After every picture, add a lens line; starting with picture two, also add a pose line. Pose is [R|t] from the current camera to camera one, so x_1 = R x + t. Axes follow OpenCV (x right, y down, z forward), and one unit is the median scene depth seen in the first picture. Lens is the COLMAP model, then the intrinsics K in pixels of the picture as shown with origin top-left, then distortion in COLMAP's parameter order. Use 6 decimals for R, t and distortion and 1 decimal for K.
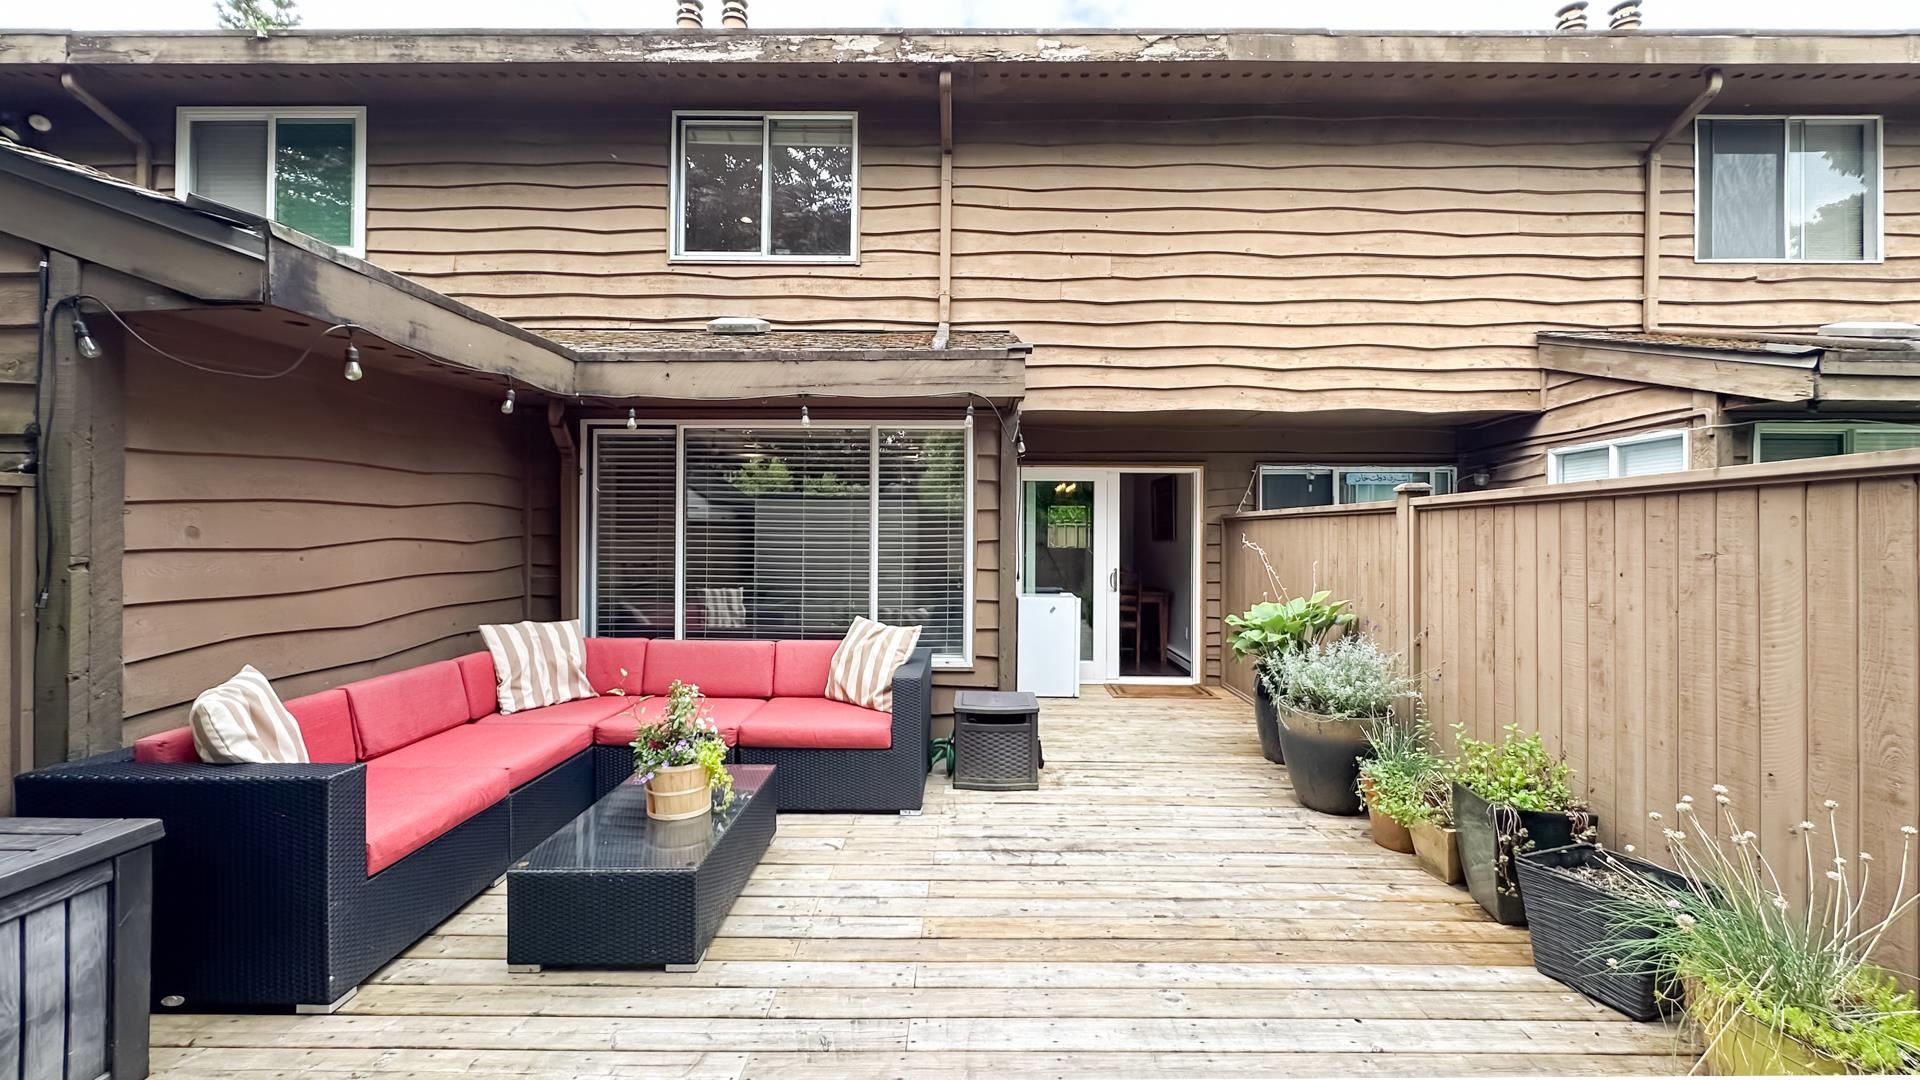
lens RADIAL K [[774.4, 0, 959.3], [0, 774.4, 543.3], [0, 0, 1]] dist [-0.001575, -0.000197]
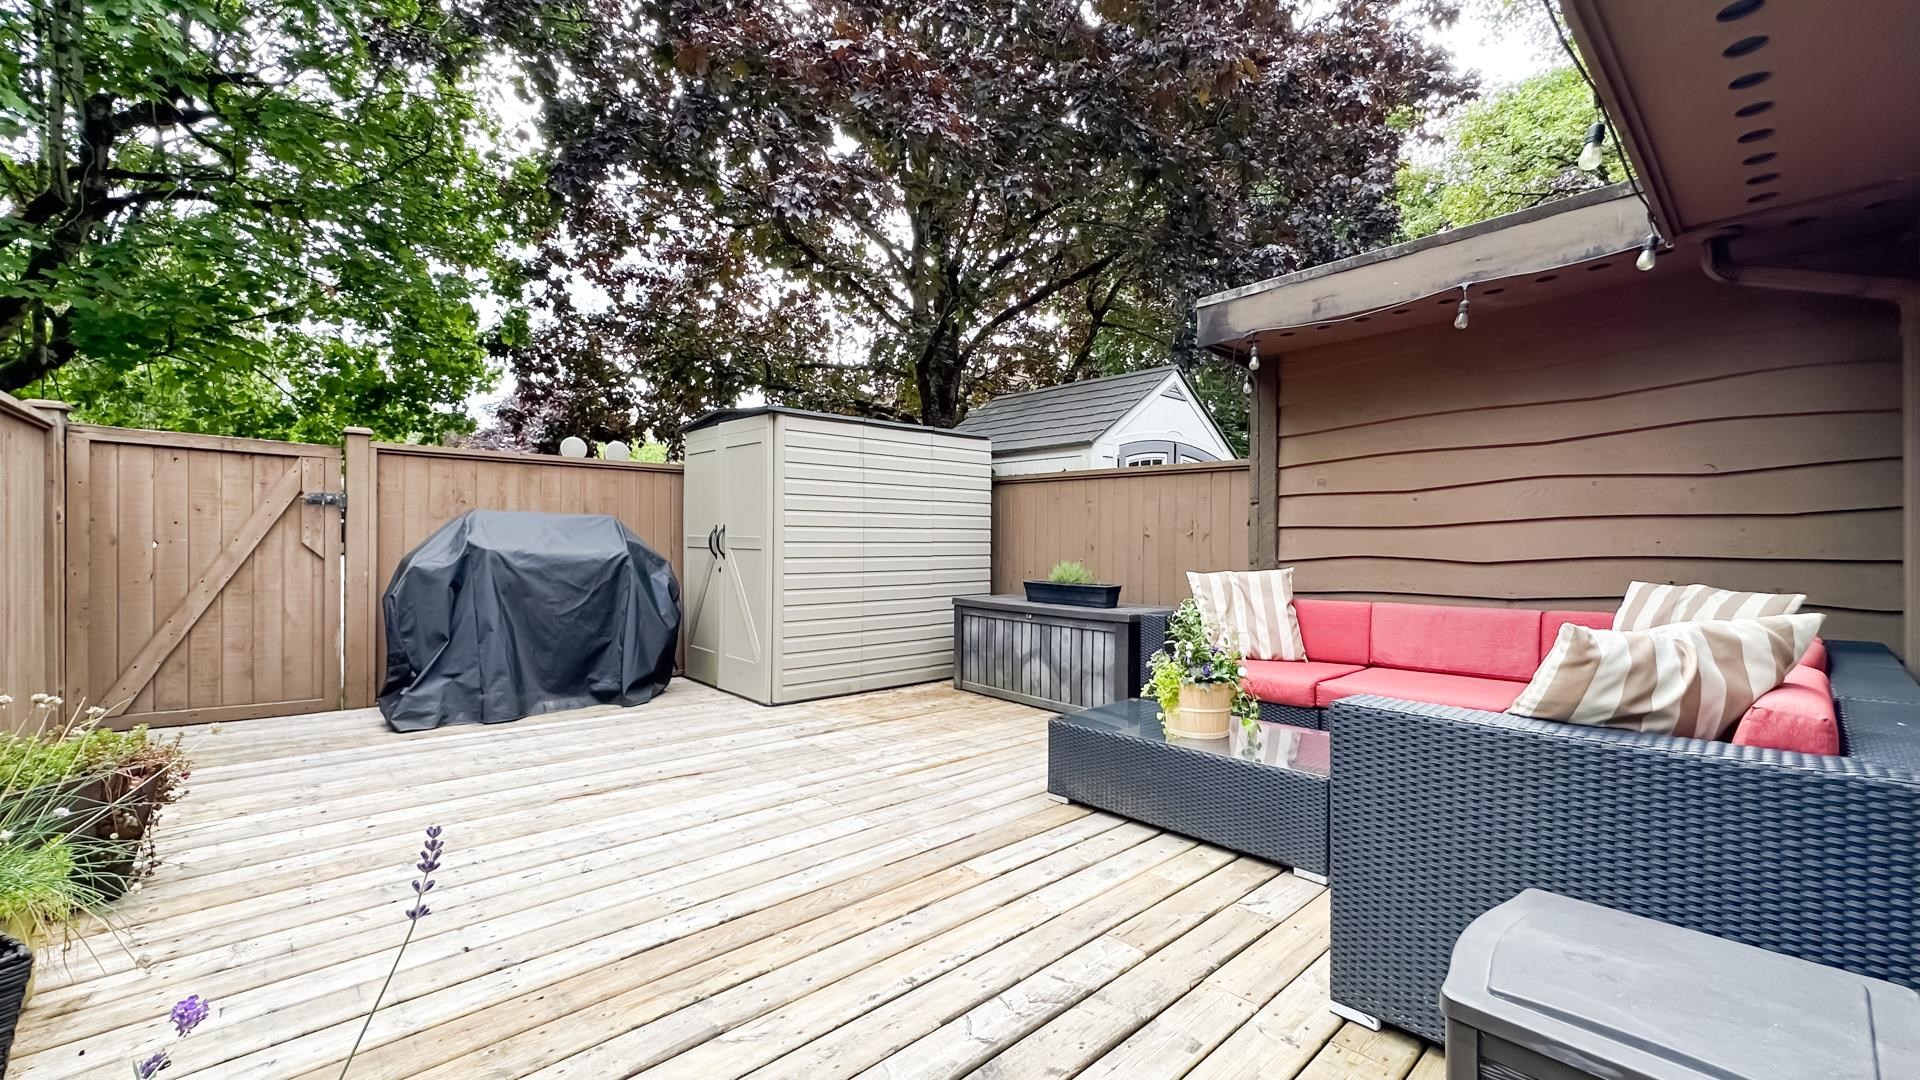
lens RADIAL K [[774.4, 0, 959.3], [0, 774.4, 543.3], [0, 0, 1]] dist [-0.001575, -0.000197]
pose [[-0.733785, -0.010743, -0.679297, 0.617209], [-0.020072, 0.999781, 0.005870, 0.118951], [0.679085, 0.017942, -0.733840, 1.751320]]
